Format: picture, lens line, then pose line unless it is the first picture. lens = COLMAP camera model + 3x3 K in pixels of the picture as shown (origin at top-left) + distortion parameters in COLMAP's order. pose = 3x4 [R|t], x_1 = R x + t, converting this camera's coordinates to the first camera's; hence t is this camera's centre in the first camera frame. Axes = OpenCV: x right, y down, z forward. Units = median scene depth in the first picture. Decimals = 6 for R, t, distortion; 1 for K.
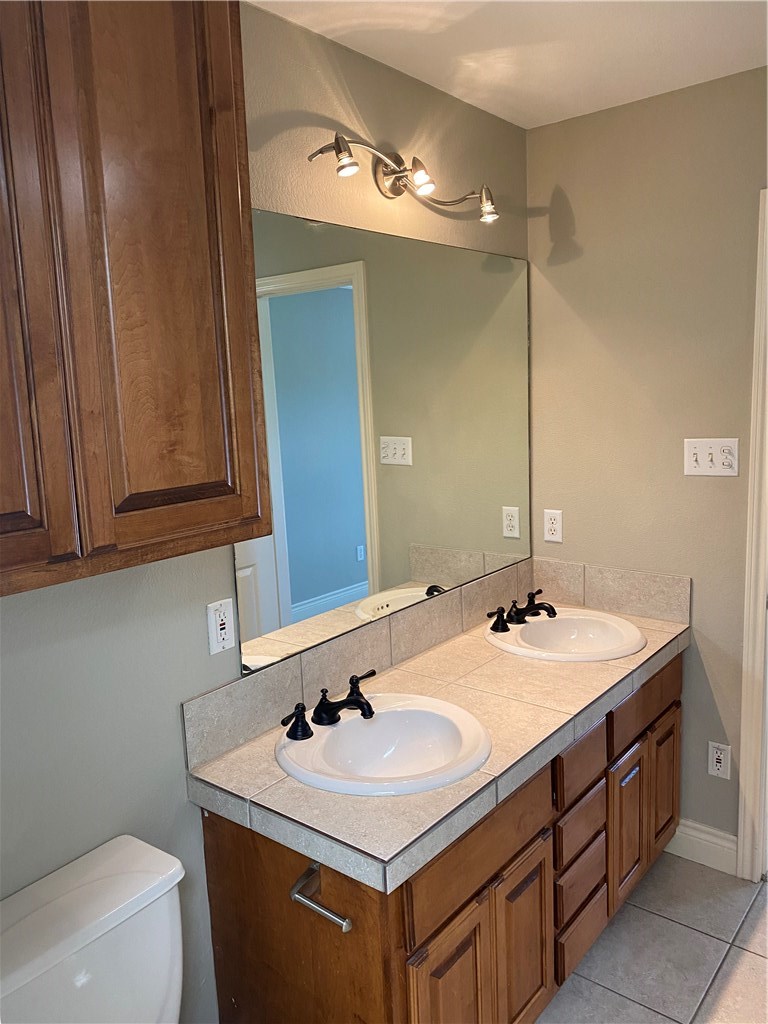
lens RADIAL K [[773.1, 0, 379.1], [0, 773.1, 508.8], [0, 0, 1]] dist [0.032788, -0.049974]
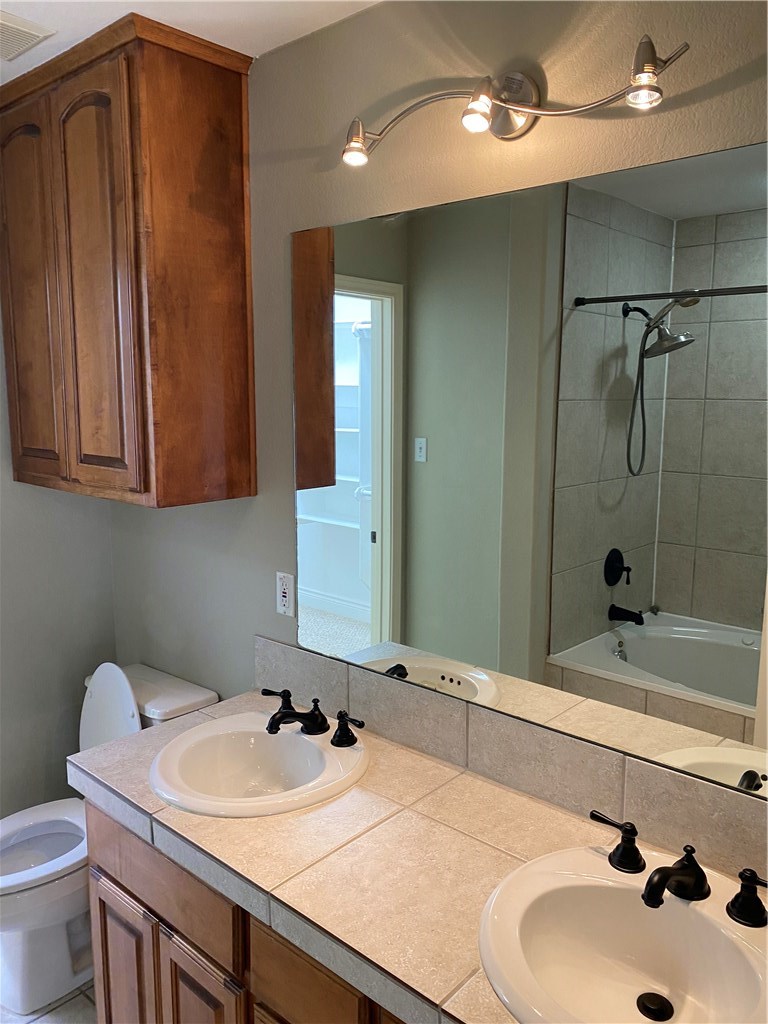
lens RADIAL K [[773.1, 0, 379.4], [0, 773.1, 510.3], [0, 0, 1]] dist [0.032788, -0.049974]
pose [[-0.044457, 0.201990, -0.978378, 0.825850], [-0.159830, 0.965293, 0.206551, -0.215510], [0.986143, 0.165557, -0.010630, 1.007310]]
